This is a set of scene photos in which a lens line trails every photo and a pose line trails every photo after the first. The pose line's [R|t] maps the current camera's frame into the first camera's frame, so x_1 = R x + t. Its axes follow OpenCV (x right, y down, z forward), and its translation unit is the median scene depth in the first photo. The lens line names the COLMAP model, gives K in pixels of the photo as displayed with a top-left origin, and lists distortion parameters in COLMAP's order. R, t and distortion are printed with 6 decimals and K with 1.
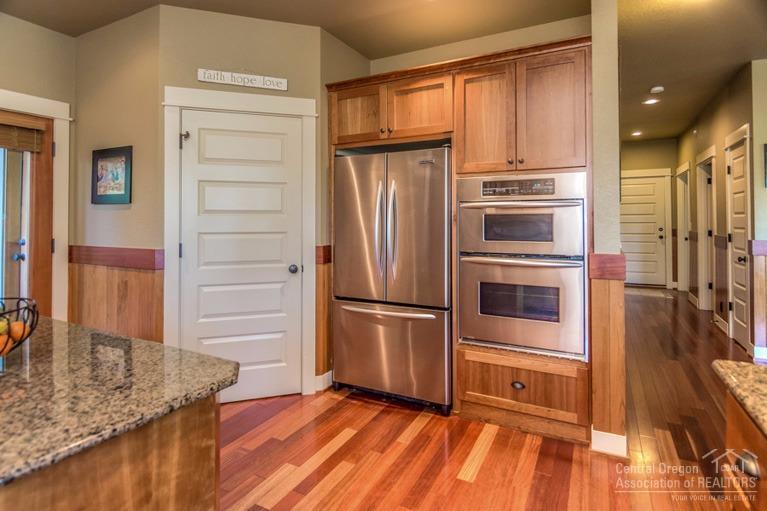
lens RADIAL K [[407.7, 0, 384.7], [0, 407.7, 216.8], [0, 0, 1]] dist [-0.000321, -0.001509]
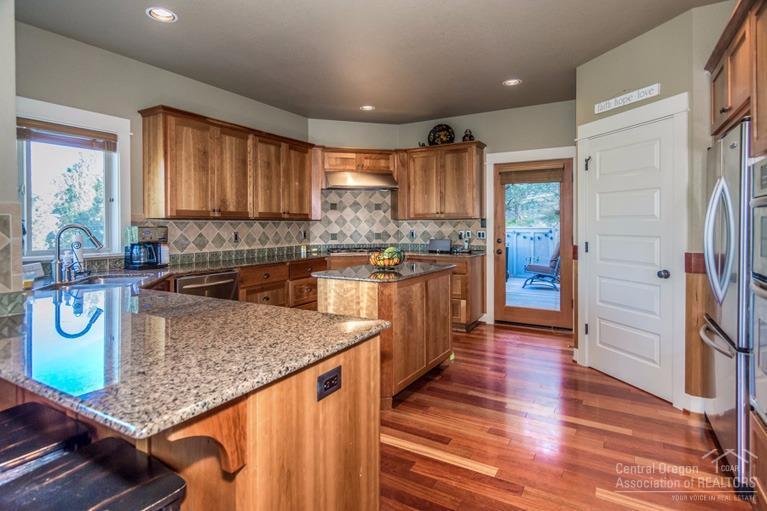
lens RADIAL K [[407.8, 0, 383.7], [0, 407.8, 226.1], [0, 0, 1]] dist [-0.000095, -0.000140]
pose [[-0.045609, 0.007224, -0.998933, 0.814652], [0.012306, 0.999902, 0.006669, -0.002209], [0.998884, -0.011989, -0.045693, 0.380102]]
